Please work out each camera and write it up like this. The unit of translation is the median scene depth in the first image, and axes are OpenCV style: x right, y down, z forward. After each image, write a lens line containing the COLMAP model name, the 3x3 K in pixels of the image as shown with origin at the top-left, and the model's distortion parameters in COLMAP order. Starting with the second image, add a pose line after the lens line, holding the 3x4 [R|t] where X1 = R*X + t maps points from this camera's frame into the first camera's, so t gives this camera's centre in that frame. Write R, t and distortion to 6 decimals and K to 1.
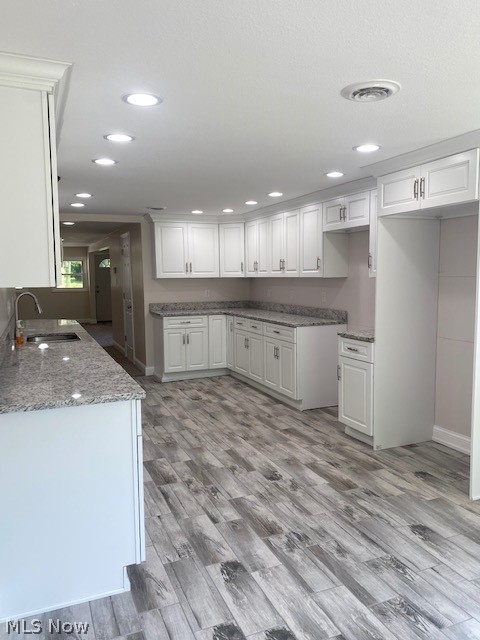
lens RADIAL K [[491.7, 0, 240.3], [0, 491.7, 320.6], [0, 0, 1]] dist [0.023258, -0.014700]
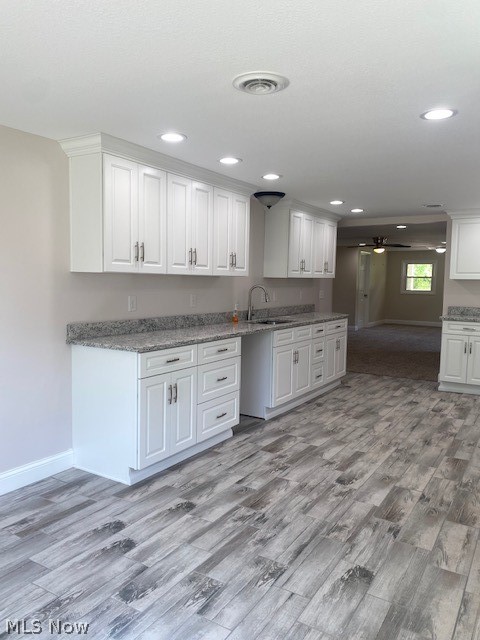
lens RADIAL K [[491.7, 0, 239.3], [0, 491.7, 323.0], [0, 0, 1]] dist [0.023258, -0.014700]
pose [[0.586143, 0.098875, -0.804152, 0.637935], [-0.105897, 0.993361, 0.044952, -0.007078], [0.803258, 0.058809, 0.592721, 0.236226]]
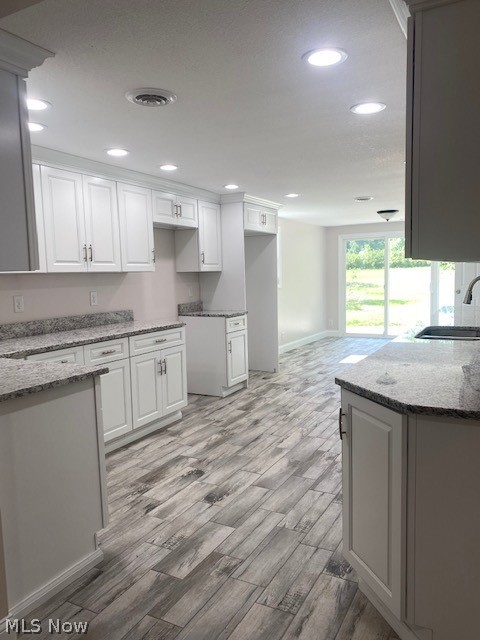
lens RADIAL K [[491.7, 0, 255.5], [0, 491.7, 314.1], [0, 0, 1]] dist [0.023258, -0.014700]
pose [[-0.653149, -0.034343, 0.756450, -0.880279], [0.108720, 0.984368, 0.138564, -0.156925], [-0.749384, 0.172744, -0.639205, 1.977764]]
